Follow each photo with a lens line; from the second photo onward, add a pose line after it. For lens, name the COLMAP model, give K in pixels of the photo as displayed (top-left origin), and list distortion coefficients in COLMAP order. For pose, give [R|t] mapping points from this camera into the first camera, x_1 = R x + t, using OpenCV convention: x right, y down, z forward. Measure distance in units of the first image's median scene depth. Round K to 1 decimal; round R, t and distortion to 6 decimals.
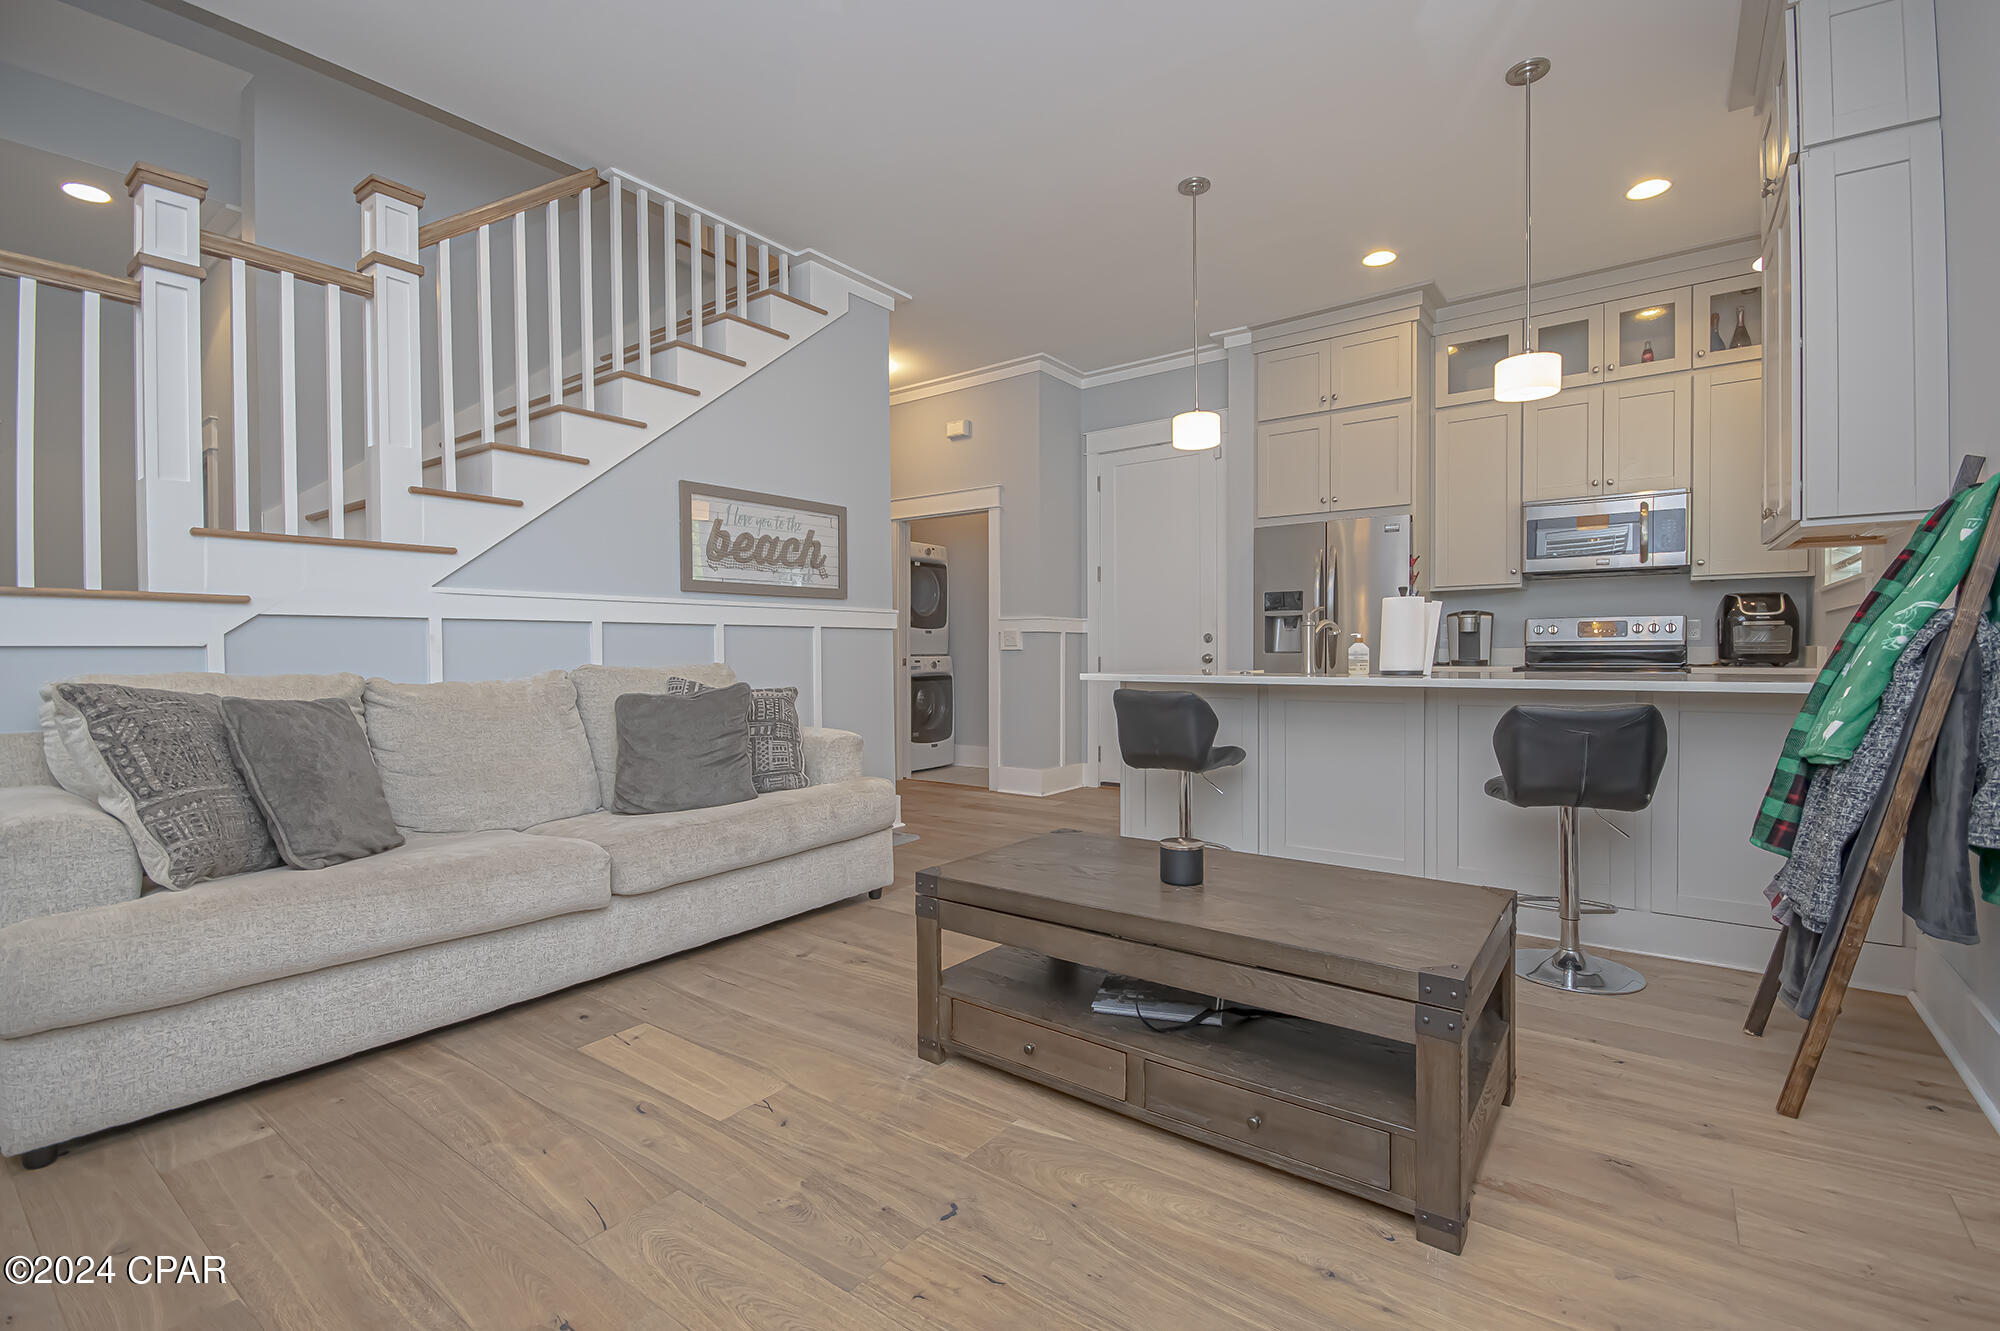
lens RADIAL K [[881.7, 0, 1017.5], [0, 881.7, 662.2], [0, 0, 1]] dist [0.000819, -0.001729]
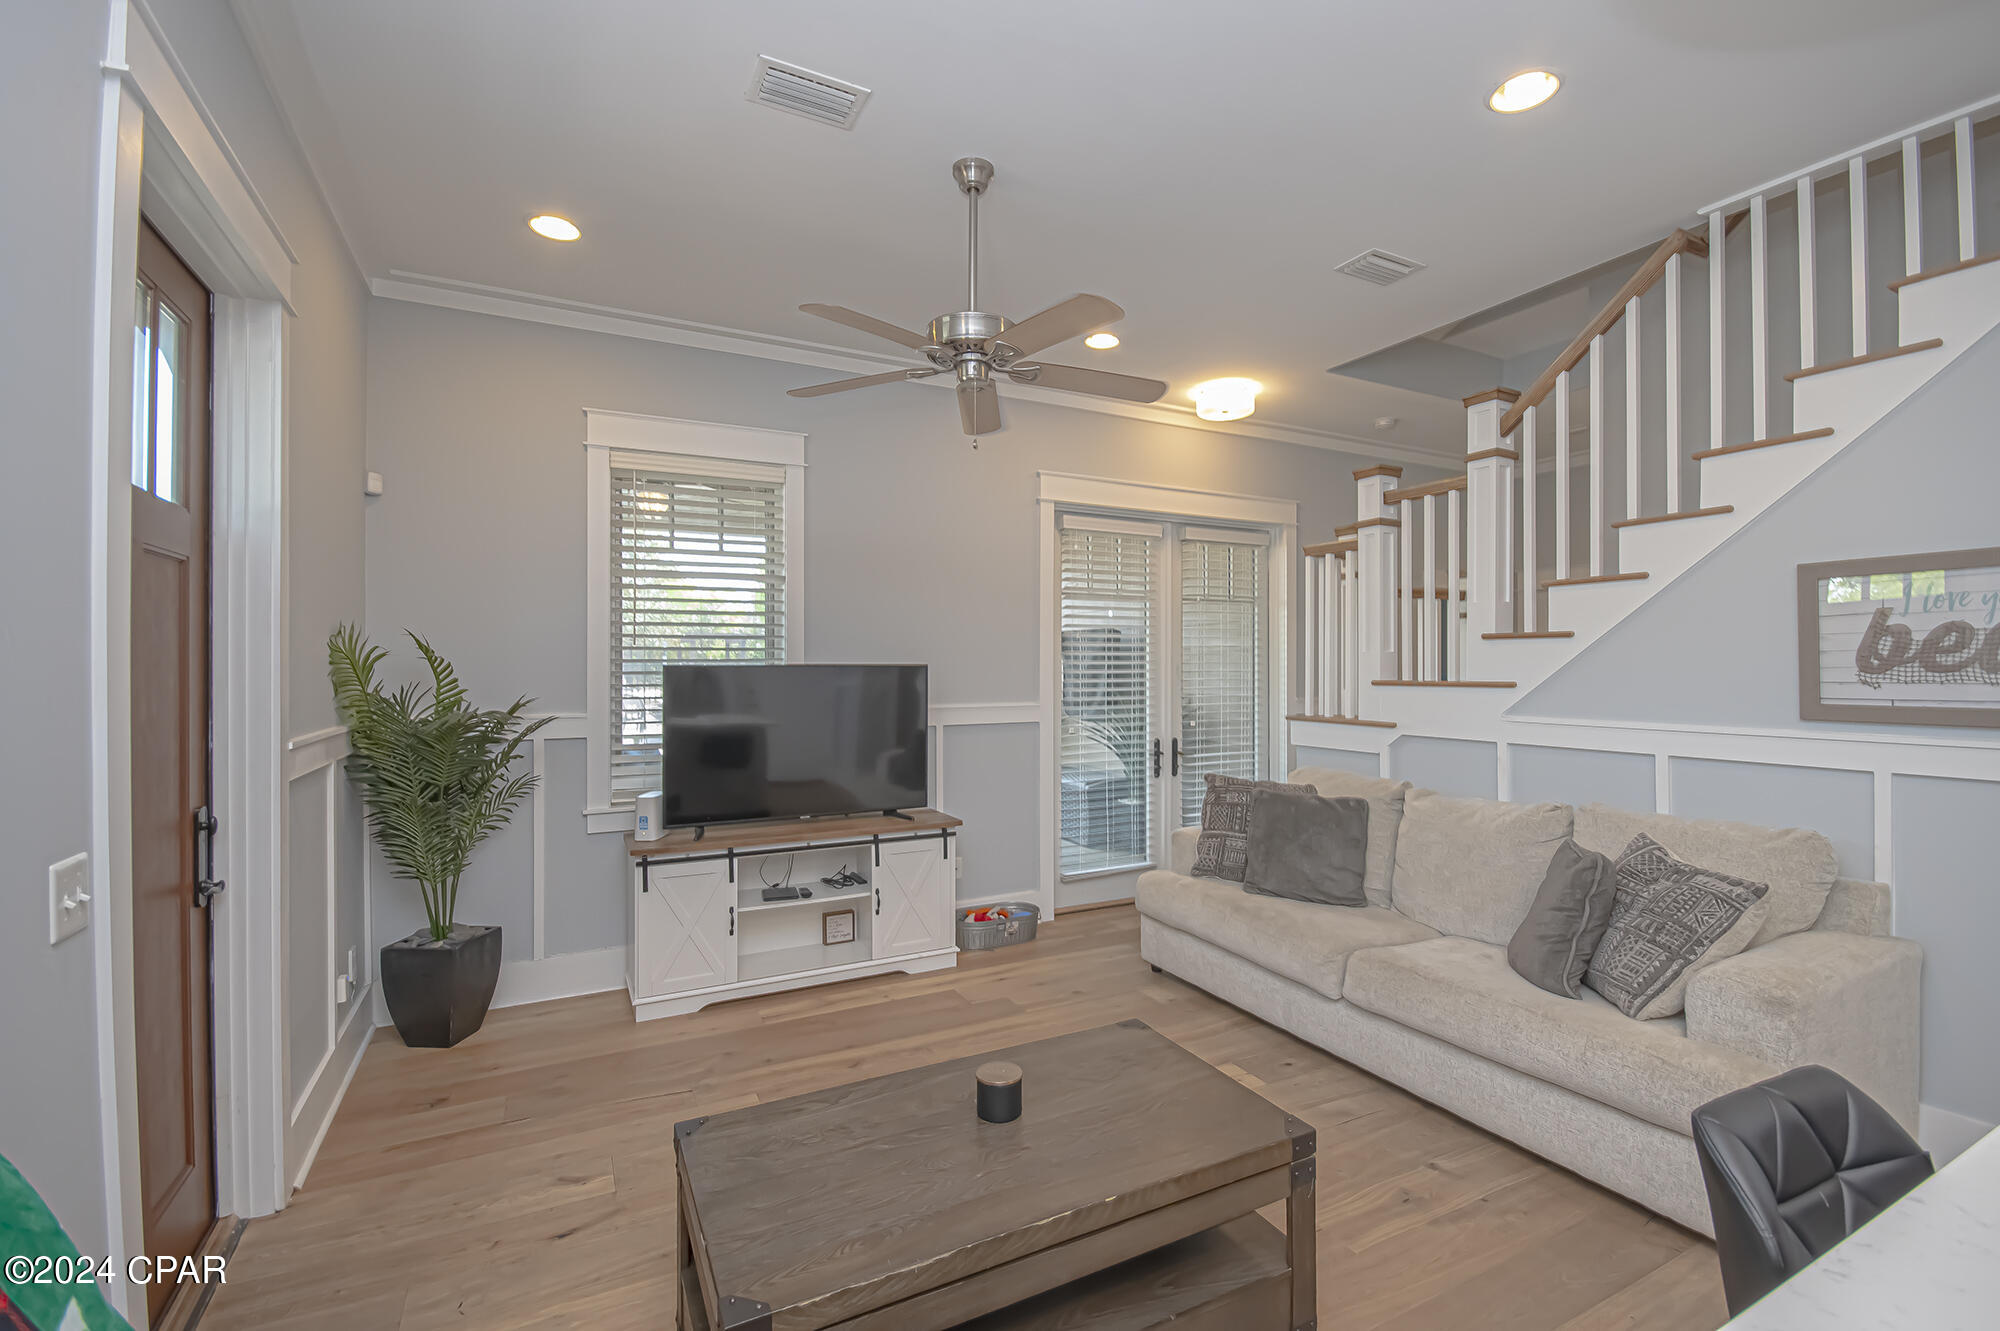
lens RADIAL K [[881.7, 0, 1019.0], [0, 881.7, 661.7], [0, 0, 1]] dist [0.000819, -0.001729]
pose [[-0.444139, 0.003091, -0.895953, 0.554514], [-0.006233, 0.999959, 0.006539, -0.133137], [0.895936, 0.008489, -0.444102, 0.777623]]
